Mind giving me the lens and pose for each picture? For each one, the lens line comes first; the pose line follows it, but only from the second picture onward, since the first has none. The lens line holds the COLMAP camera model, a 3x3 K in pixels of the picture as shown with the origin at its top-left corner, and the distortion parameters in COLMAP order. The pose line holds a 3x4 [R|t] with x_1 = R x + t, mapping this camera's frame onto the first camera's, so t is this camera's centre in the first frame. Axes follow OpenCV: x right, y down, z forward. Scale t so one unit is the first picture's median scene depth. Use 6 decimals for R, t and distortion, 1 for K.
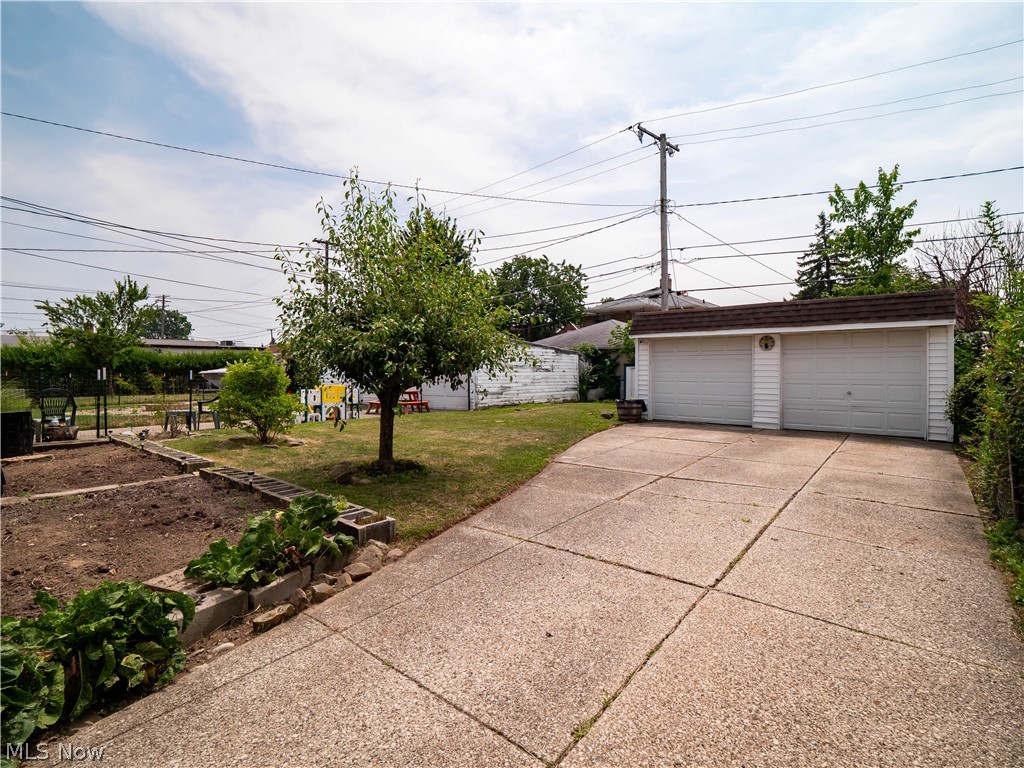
lens RADIAL K [[515.7, 0, 510.5], [0, 515.7, 358.8], [0, 0, 1]] dist [0.001902, -0.001247]
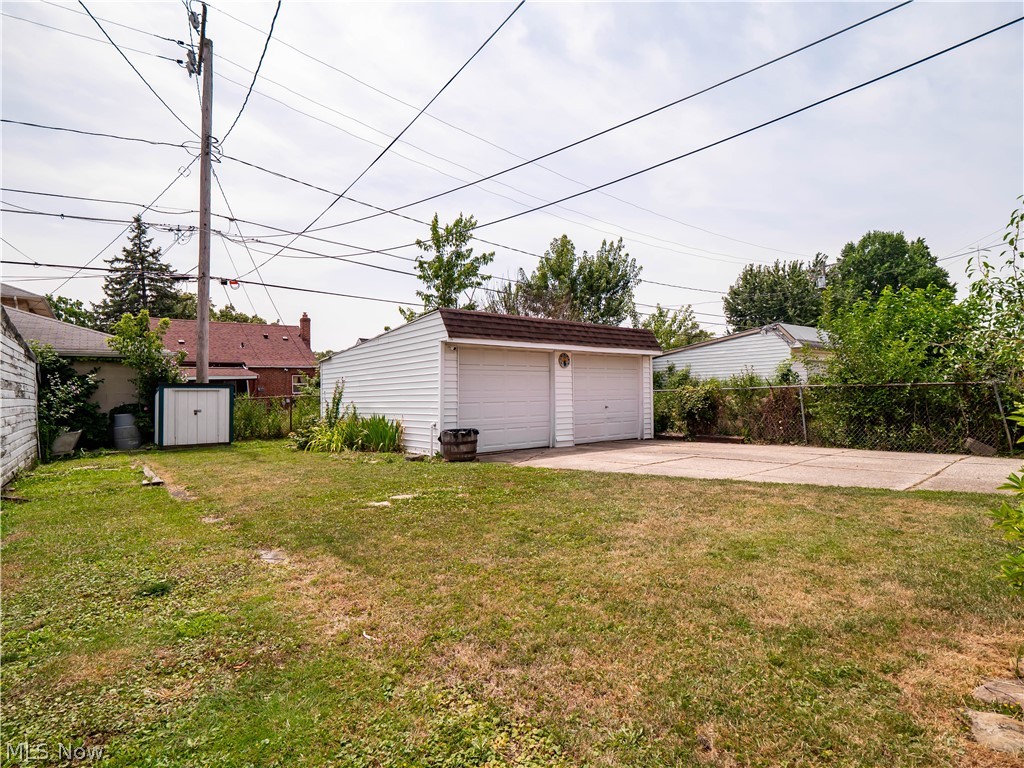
lens RADIAL K [[527.4, 0, 512.3], [0, 527.4, 369.3], [0, 0, 1]] dist [0.000589, -0.000061]
pose [[0.185357, 0.046455, 0.981573, -0.435685], [-0.006125, 0.998917, -0.046119, 0.028677], [-0.982652, 0.002536, 0.185441, 0.758779]]
